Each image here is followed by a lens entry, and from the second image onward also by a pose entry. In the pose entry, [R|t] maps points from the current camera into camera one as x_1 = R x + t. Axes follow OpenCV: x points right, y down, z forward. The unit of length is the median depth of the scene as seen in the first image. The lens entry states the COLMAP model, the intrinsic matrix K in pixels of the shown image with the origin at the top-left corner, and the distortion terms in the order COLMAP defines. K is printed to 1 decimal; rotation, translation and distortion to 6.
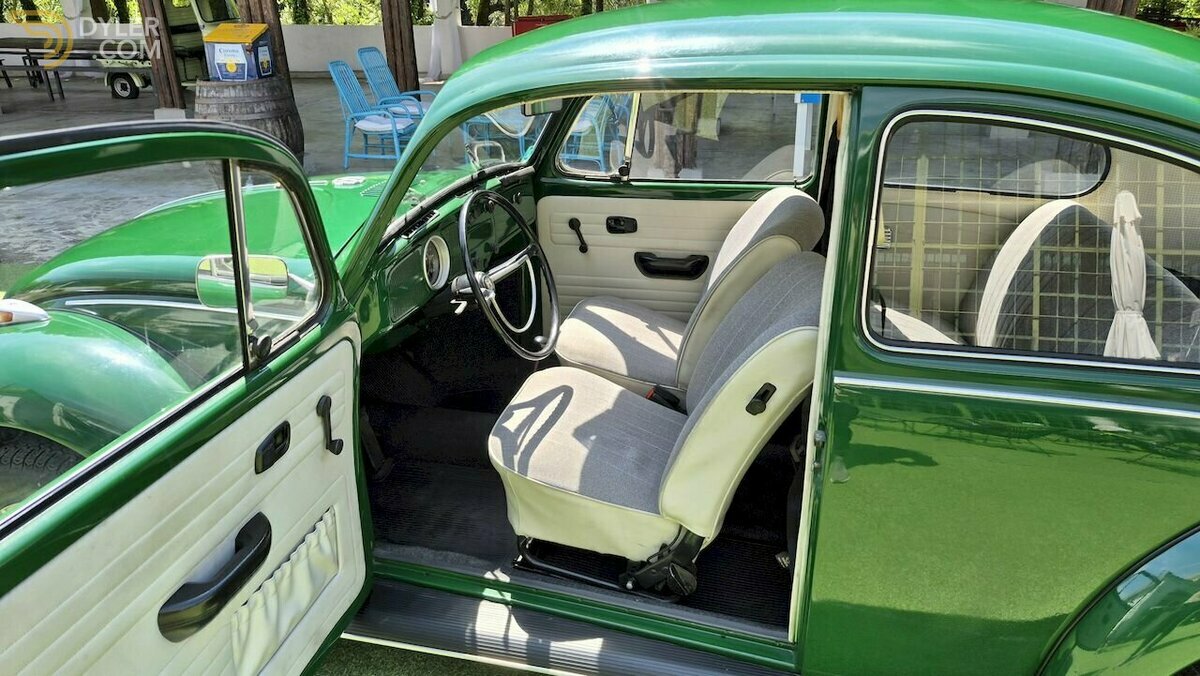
lens RADIAL K [[843.1, 0, 595.7], [0, 843.1, 335.3], [0, 0, 1]] dist [0.087333, -0.110746]
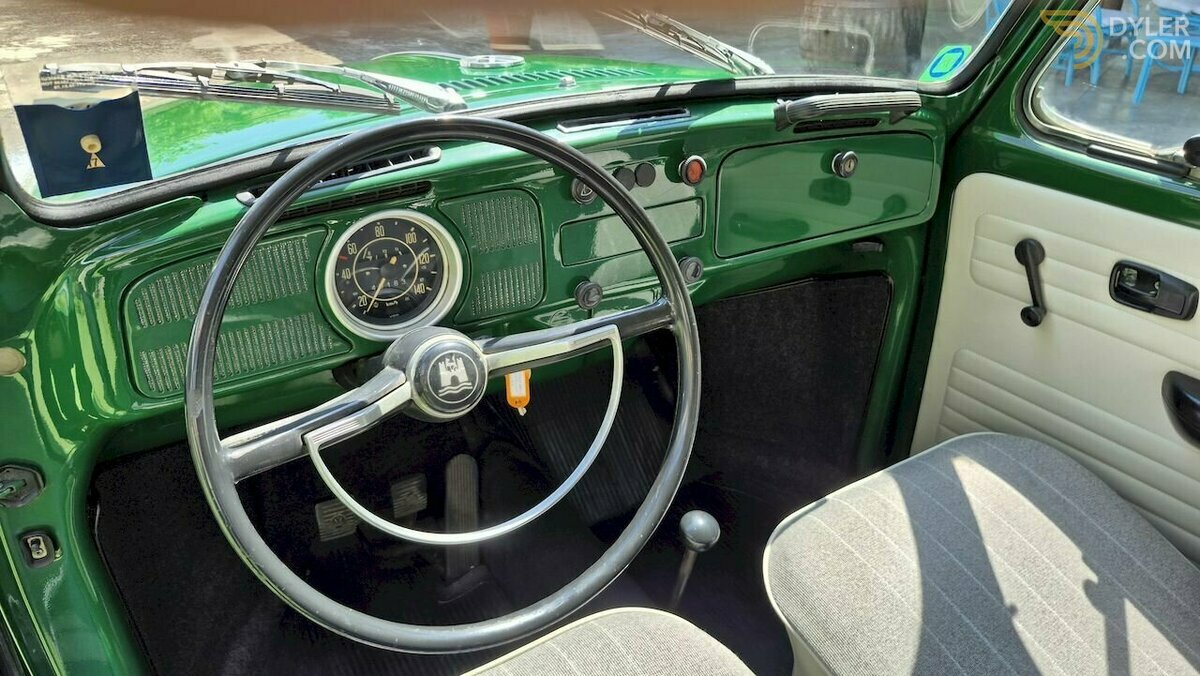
lens RADIAL K [[843.1, 0, 595.7], [0, 843.1, 335.3], [0, 0, 1]] dist [0.087333, -0.110746]
pose [[0.701099, 0.336903, -0.628456, 0.132125], [-0.274882, 0.940921, 0.197754, -0.153976], [0.657952, 0.034106, 0.752287, 0.713438]]
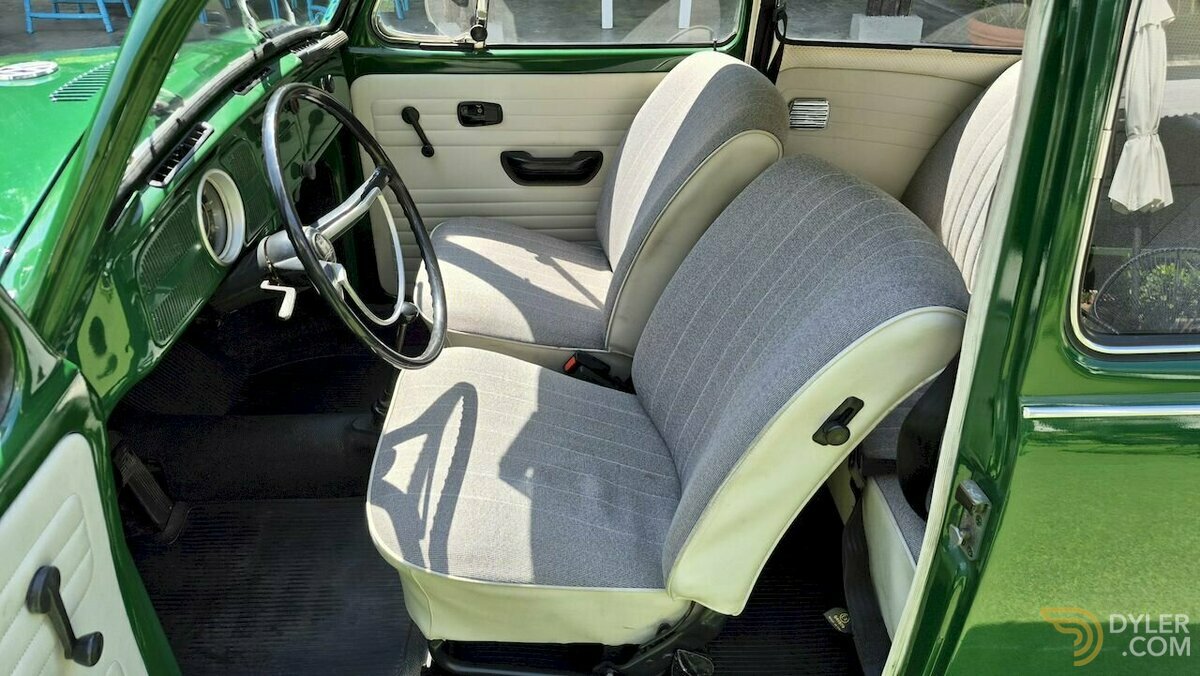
lens RADIAL K [[858.0, 0, 613.8], [0, 858.0, 339.1], [0, 0, 1]] dist [0.055420, -0.062675]
pose [[0.960539, -0.122041, 0.249942, -0.083410], [0.080308, 0.982015, 0.170869, -0.077225], [-0.266300, -0.144054, 0.953065, 0.333296]]
